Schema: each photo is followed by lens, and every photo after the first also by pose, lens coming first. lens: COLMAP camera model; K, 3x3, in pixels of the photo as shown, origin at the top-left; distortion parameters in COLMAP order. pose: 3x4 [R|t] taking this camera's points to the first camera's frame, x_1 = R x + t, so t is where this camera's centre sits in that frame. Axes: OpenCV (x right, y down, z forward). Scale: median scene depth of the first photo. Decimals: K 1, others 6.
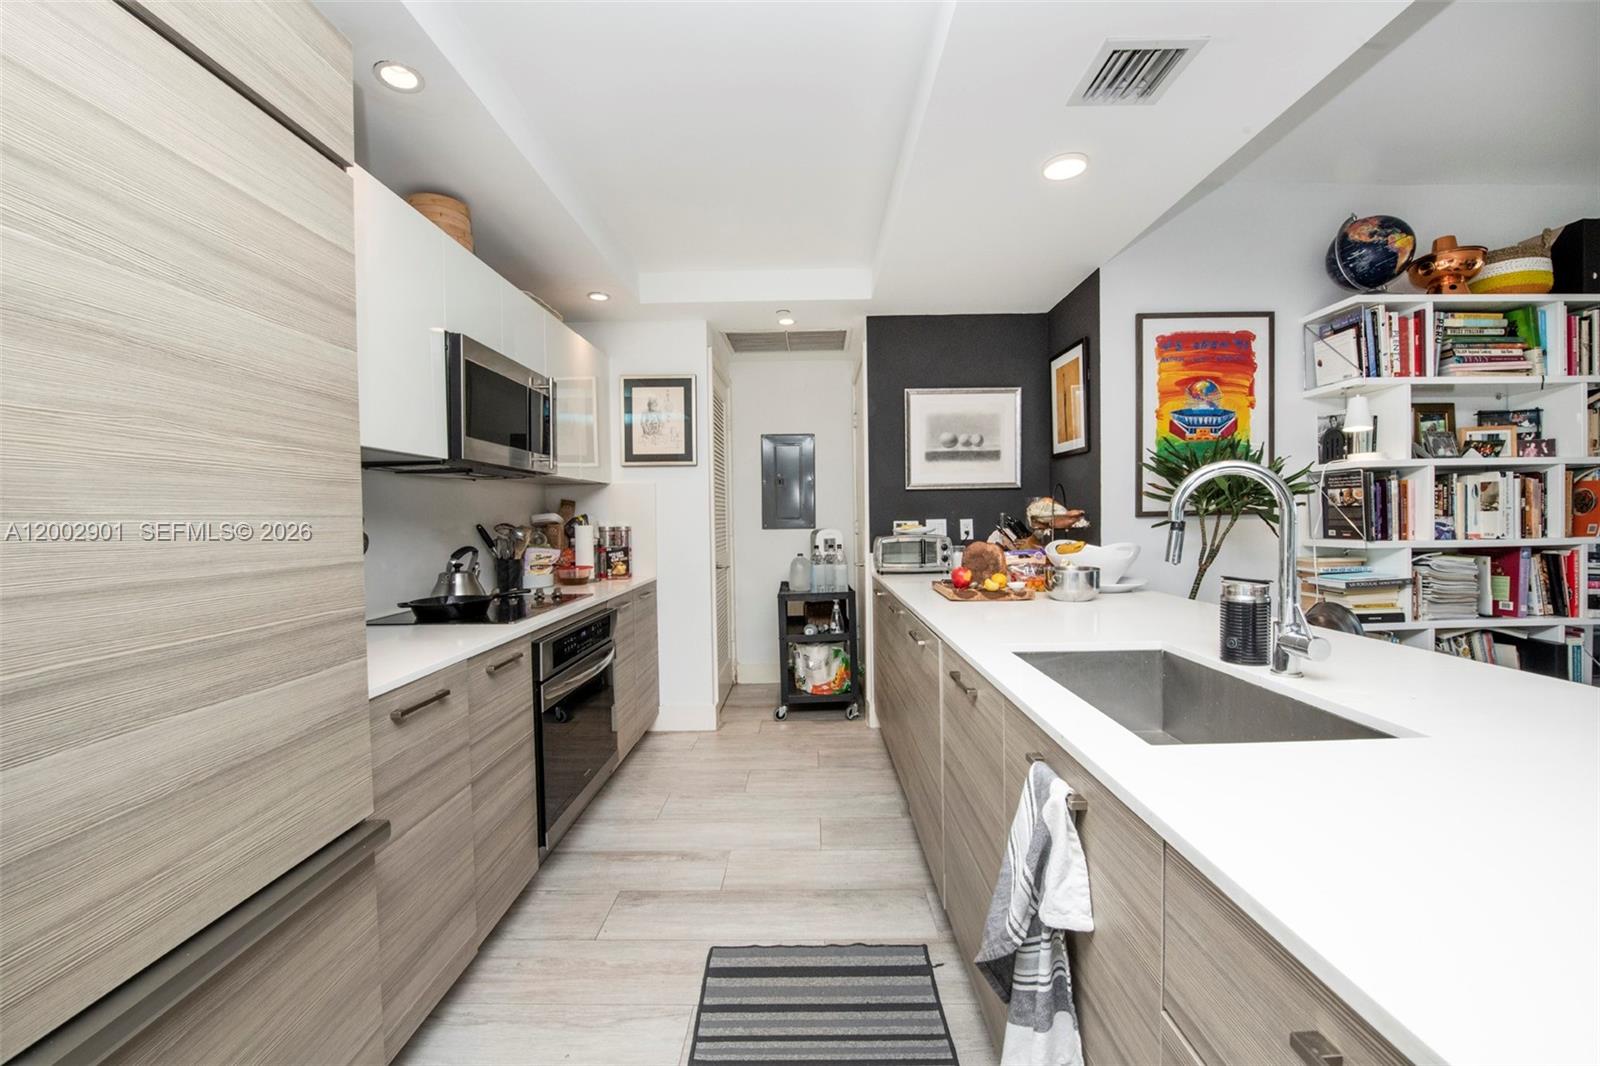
lens RADIAL K [[639.3, 0, 800.7], [0, 639.3, 535.3], [0, 0, 1]] dist [-0.015438, -0.001188]
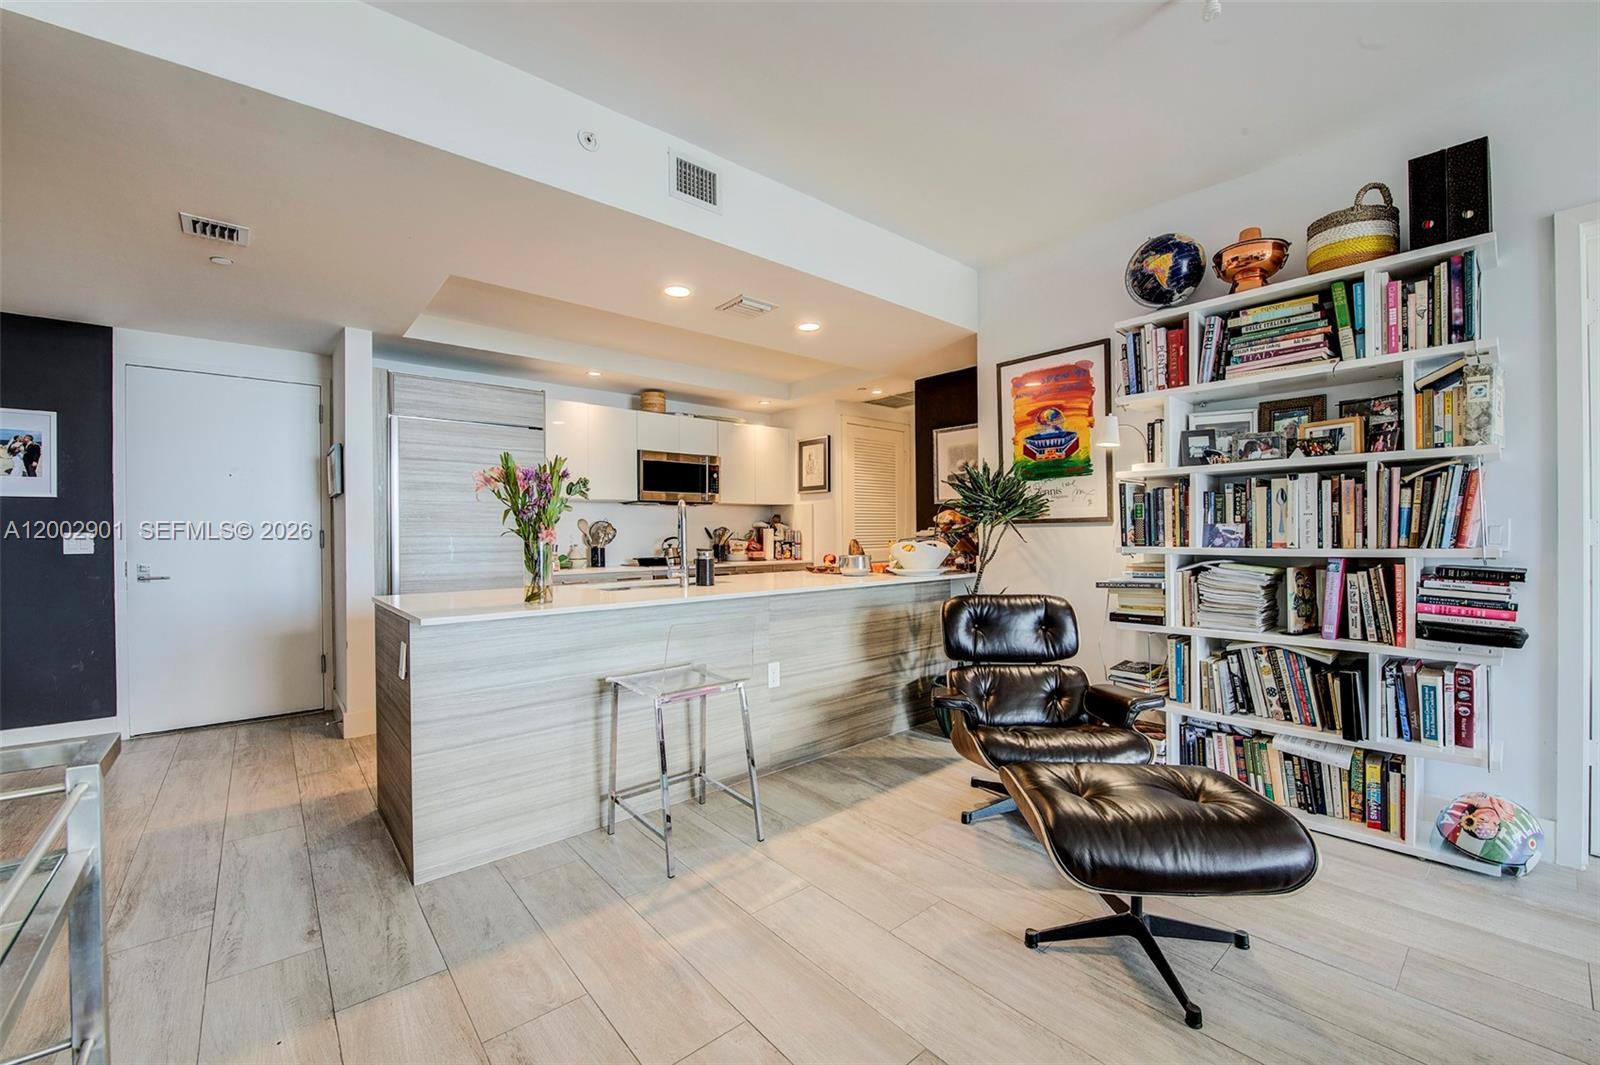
lens RADIAL K [[639.3, 0, 800.7], [0, 639.3, 534.8], [0, 0, 1]] dist [-0.015438, -0.001188]
pose [[0.661225, 0.013093, -0.750073, 1.283176], [-0.024181, 0.999700, -0.003867, 0.006746], [0.749798, 0.020694, 0.661343, -0.134376]]
